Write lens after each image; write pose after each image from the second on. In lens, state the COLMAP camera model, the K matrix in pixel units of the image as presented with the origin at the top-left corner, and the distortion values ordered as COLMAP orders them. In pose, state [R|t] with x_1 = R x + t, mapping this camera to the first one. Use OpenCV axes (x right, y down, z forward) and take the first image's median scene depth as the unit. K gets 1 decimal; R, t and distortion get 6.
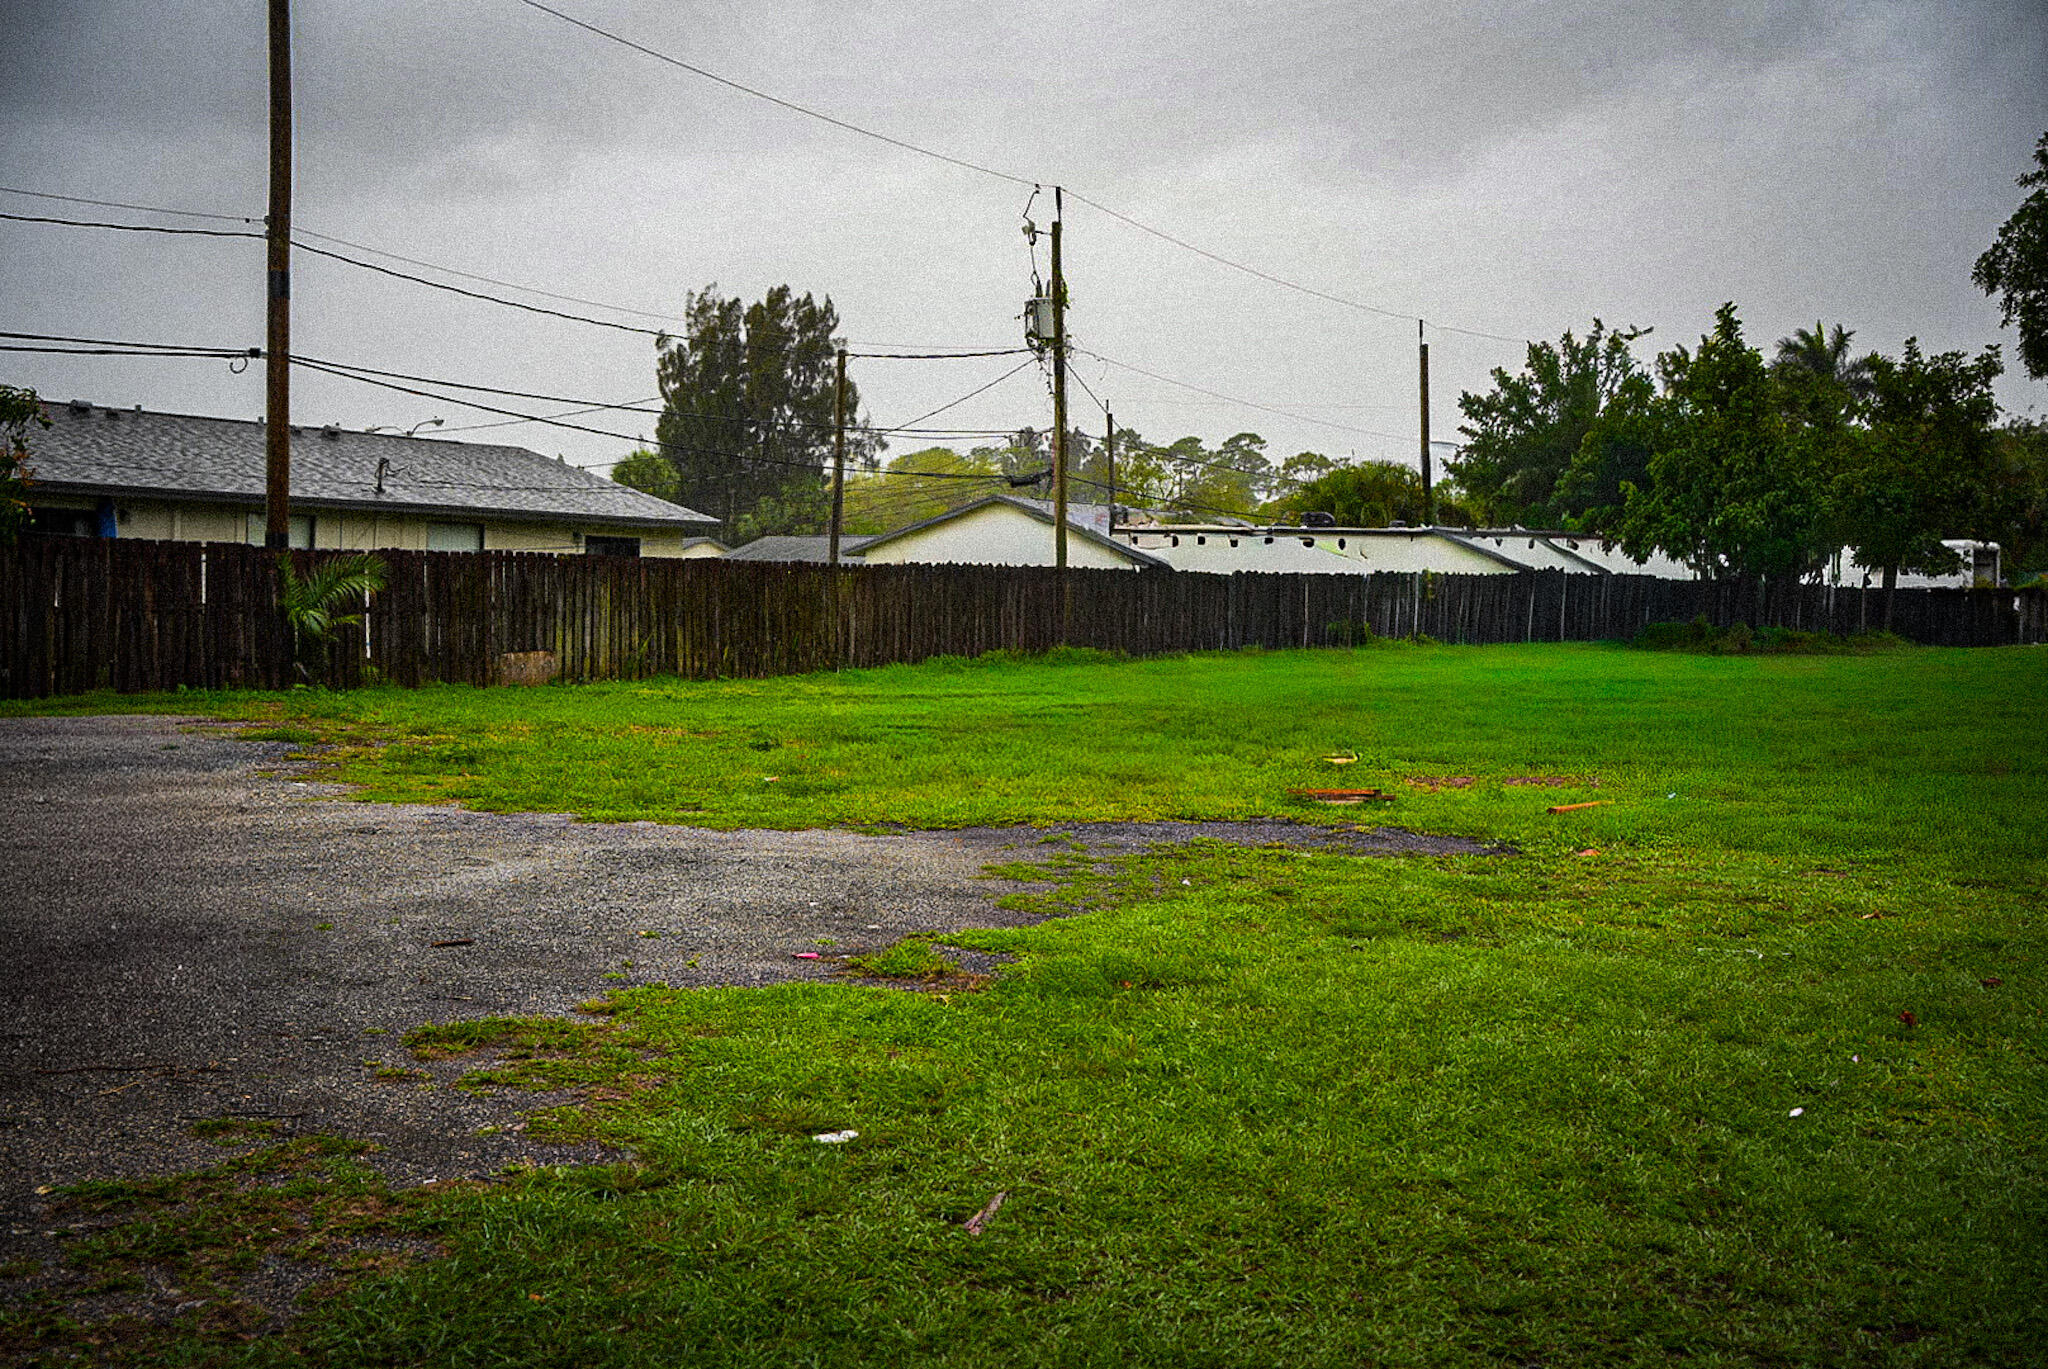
lens RADIAL K [[2136.0, 0, 1024.0], [0, 2136.0, 684.5], [0, 0, 1]] dist [-0.009594, -0.009622]
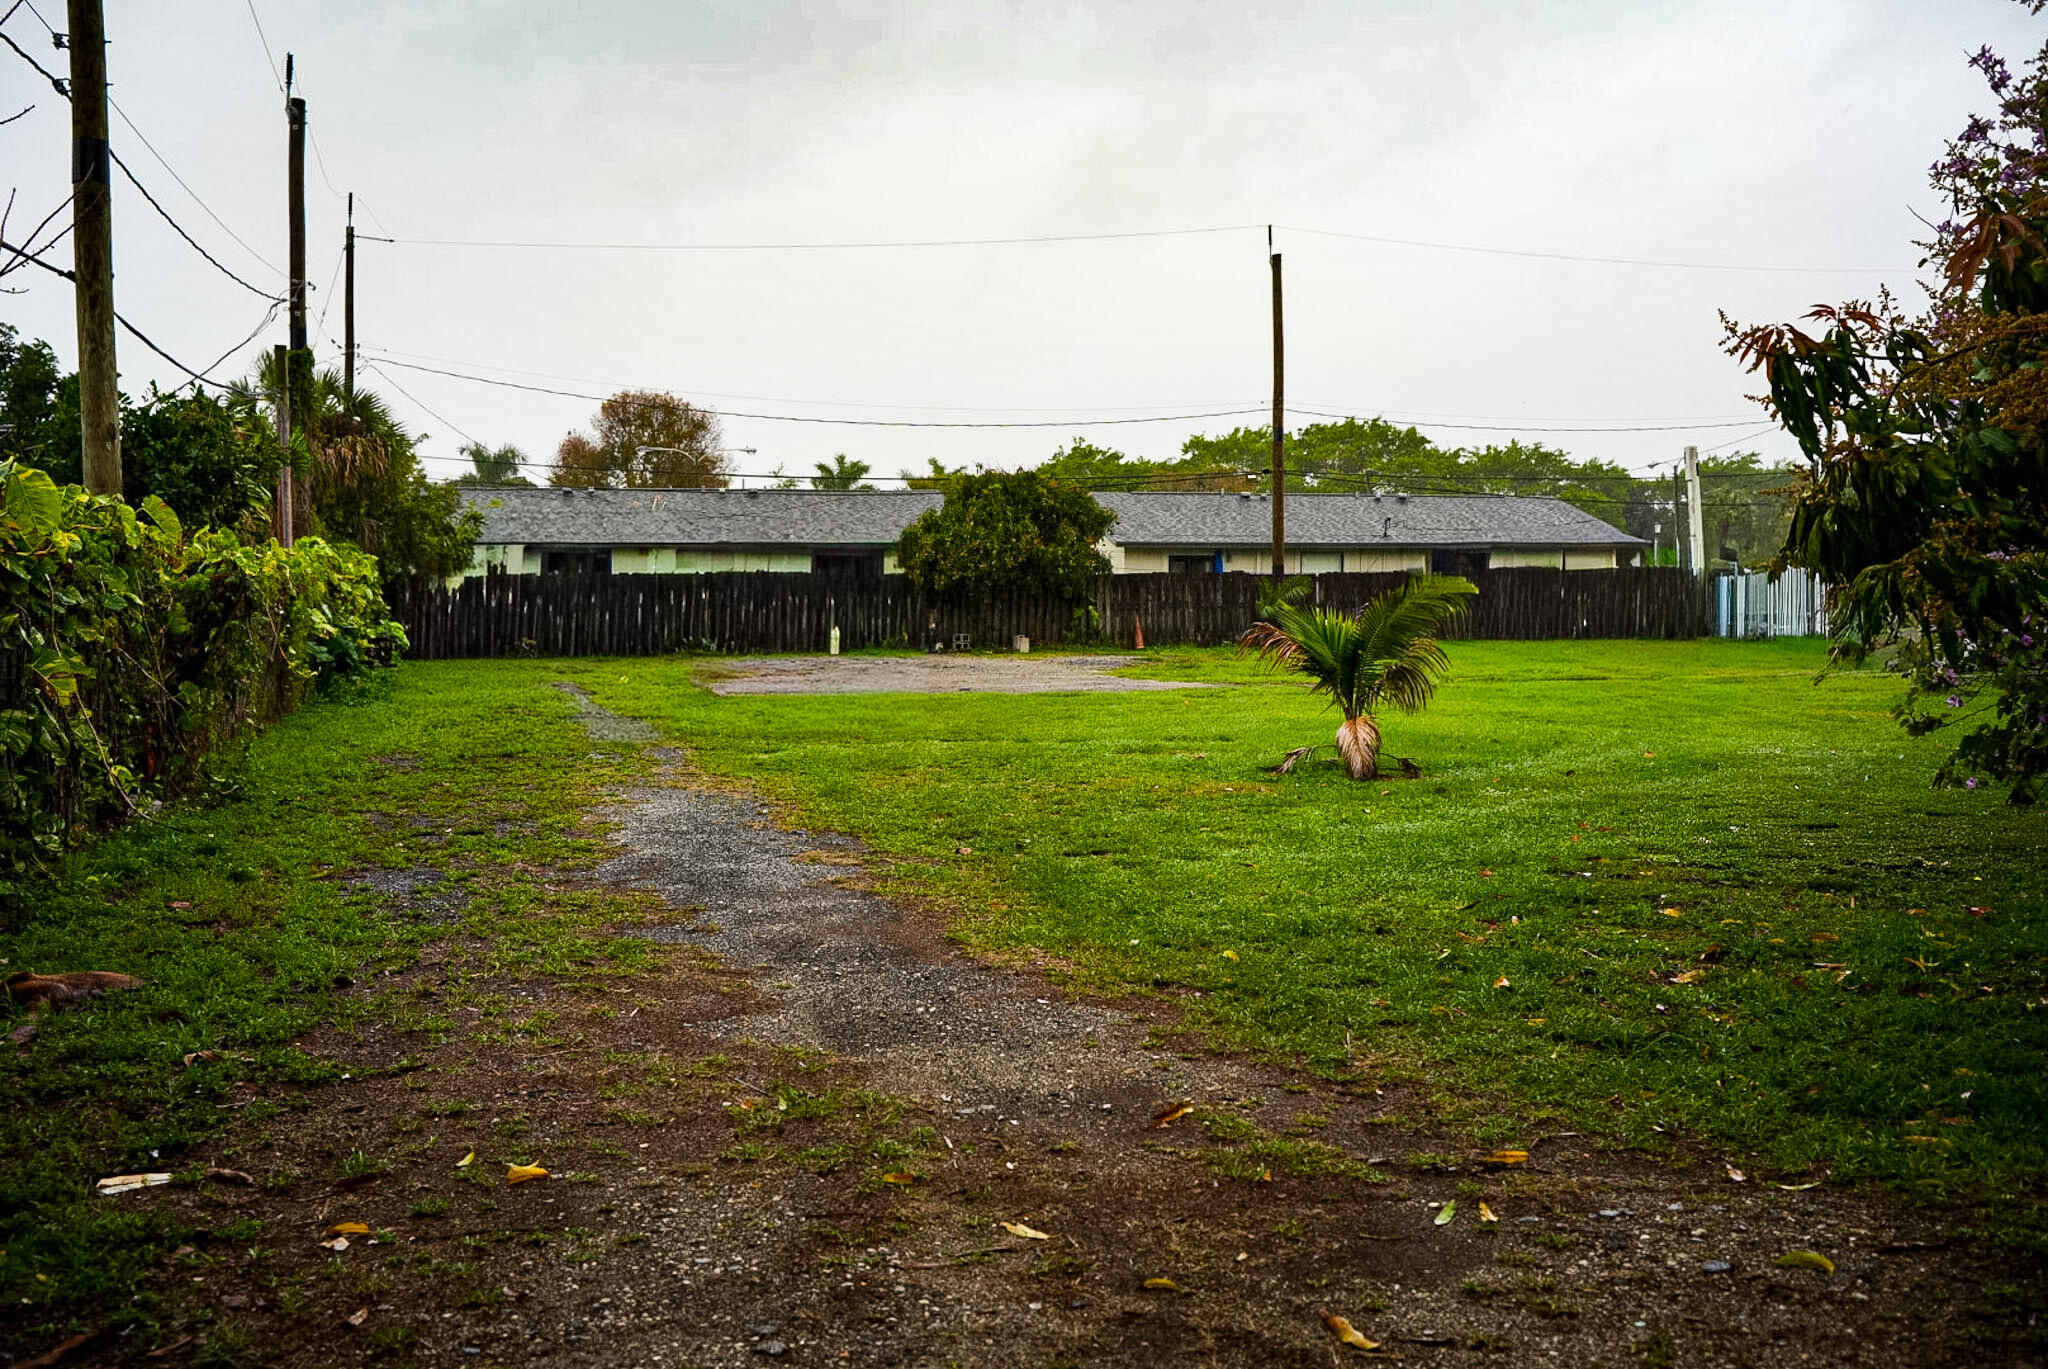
lens RADIAL K [[2052.0, 0, 1018.7], [0, 2052.0, 673.8], [0, 0, 1]] dist [-0.090917, 0.218844]
pose [[0.748495, 0.000603, -0.663140, 0.430261], [-0.003061, 0.999992, -0.002545, 0.019141], [0.663133, 0.003934, 0.748491, -0.322423]]
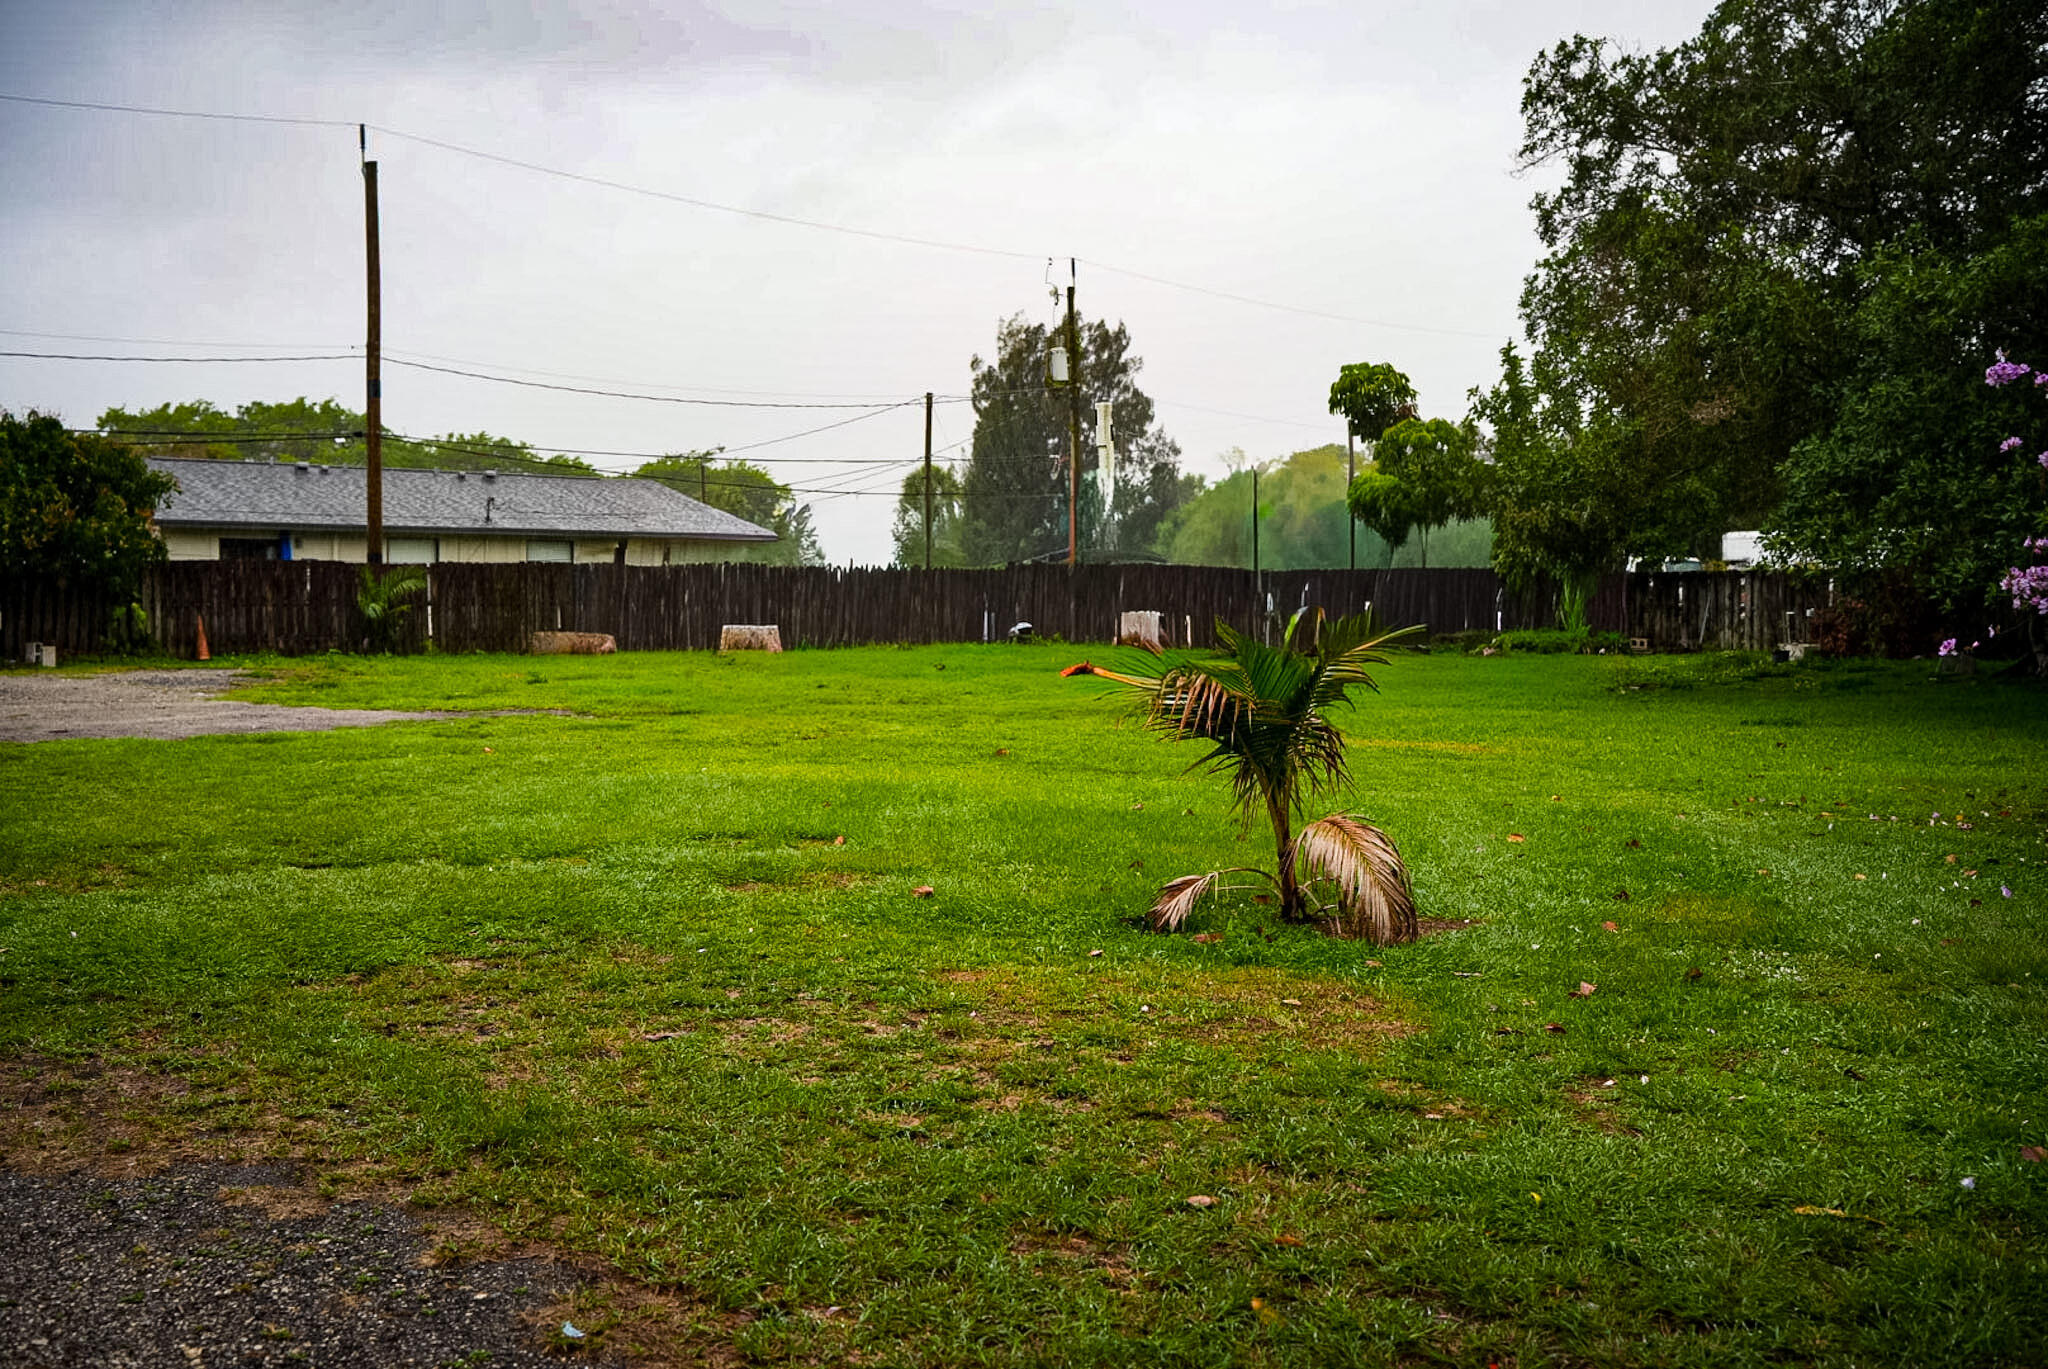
lens RADIAL K [[2052.0, 0, 1018.7], [0, 2052.0, 673.8], [0, 0, 1]] dist [-0.090917, 0.218844]
pose [[0.978293, -0.008724, -0.207041, 0.248568], [0.009126, 0.999958, 0.000987, 0.010956], [0.207024, -0.002855, 0.978332, -0.200128]]
